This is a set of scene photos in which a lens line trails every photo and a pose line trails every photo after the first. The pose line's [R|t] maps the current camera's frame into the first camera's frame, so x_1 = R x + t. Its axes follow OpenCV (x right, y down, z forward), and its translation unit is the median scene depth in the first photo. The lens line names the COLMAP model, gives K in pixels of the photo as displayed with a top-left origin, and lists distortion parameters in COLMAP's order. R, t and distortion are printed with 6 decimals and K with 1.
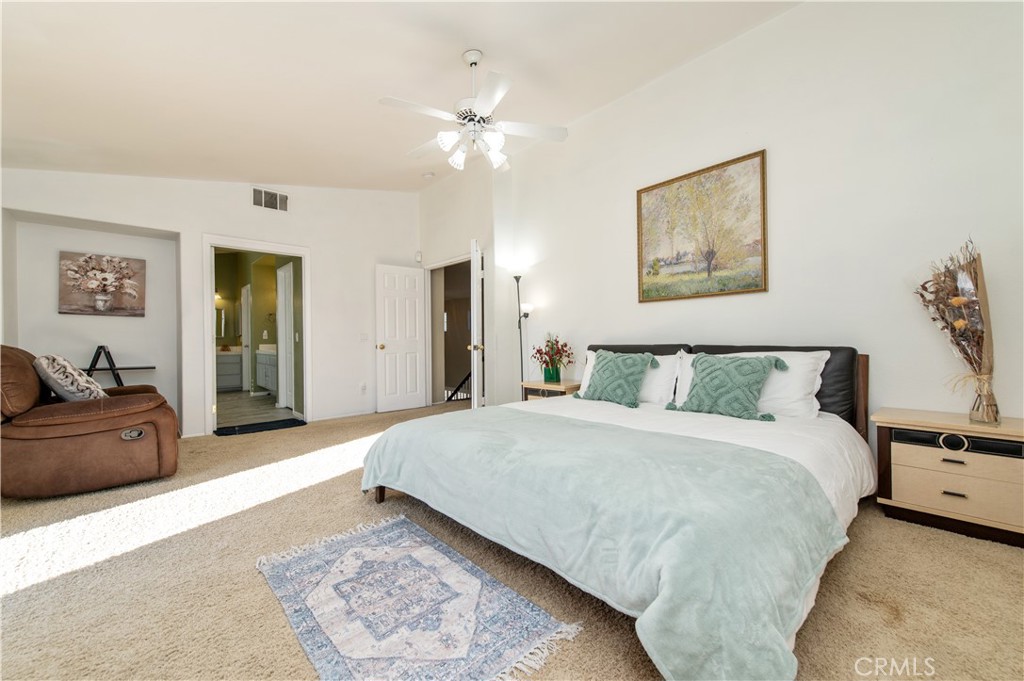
lens RADIAL K [[399.5, 0, 515.0], [0, 399.5, 343.5], [0, 0, 1]] dist [0.014299, -0.003804]
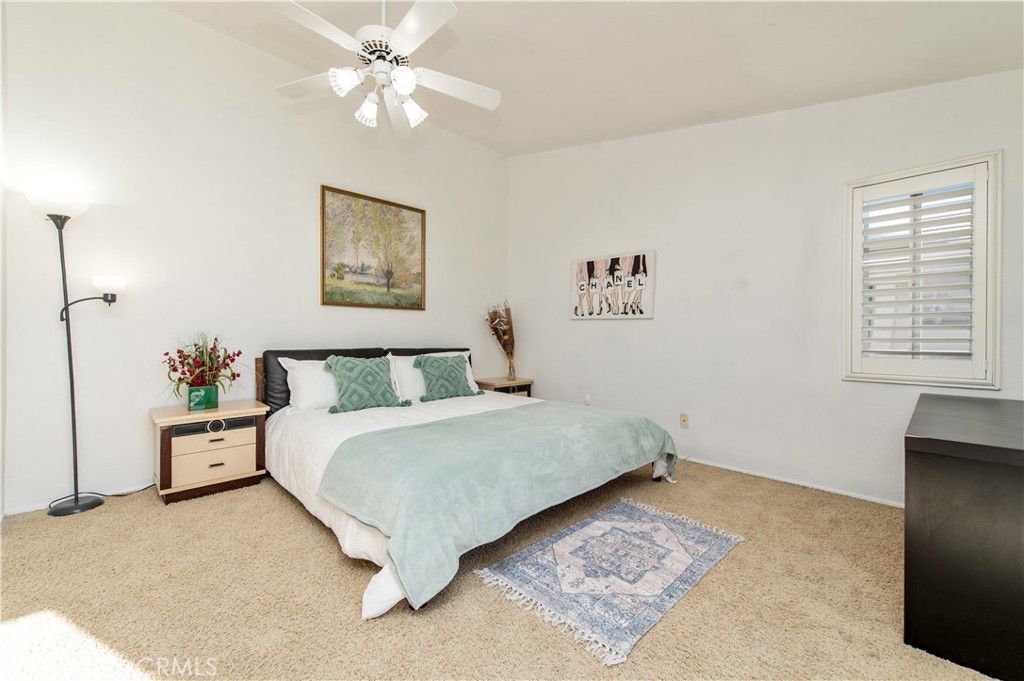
lens RADIAL K [[399.5, 0, 517.0], [0, 399.5, 339.8], [0, 0, 1]] dist [0.014299, -0.003804]
pose [[-0.015642, 0.006716, 0.999855, -0.726771], [0.002101, 0.999975, -0.006684, -0.013841], [-0.999875, 0.001996, -0.015655, 0.636762]]
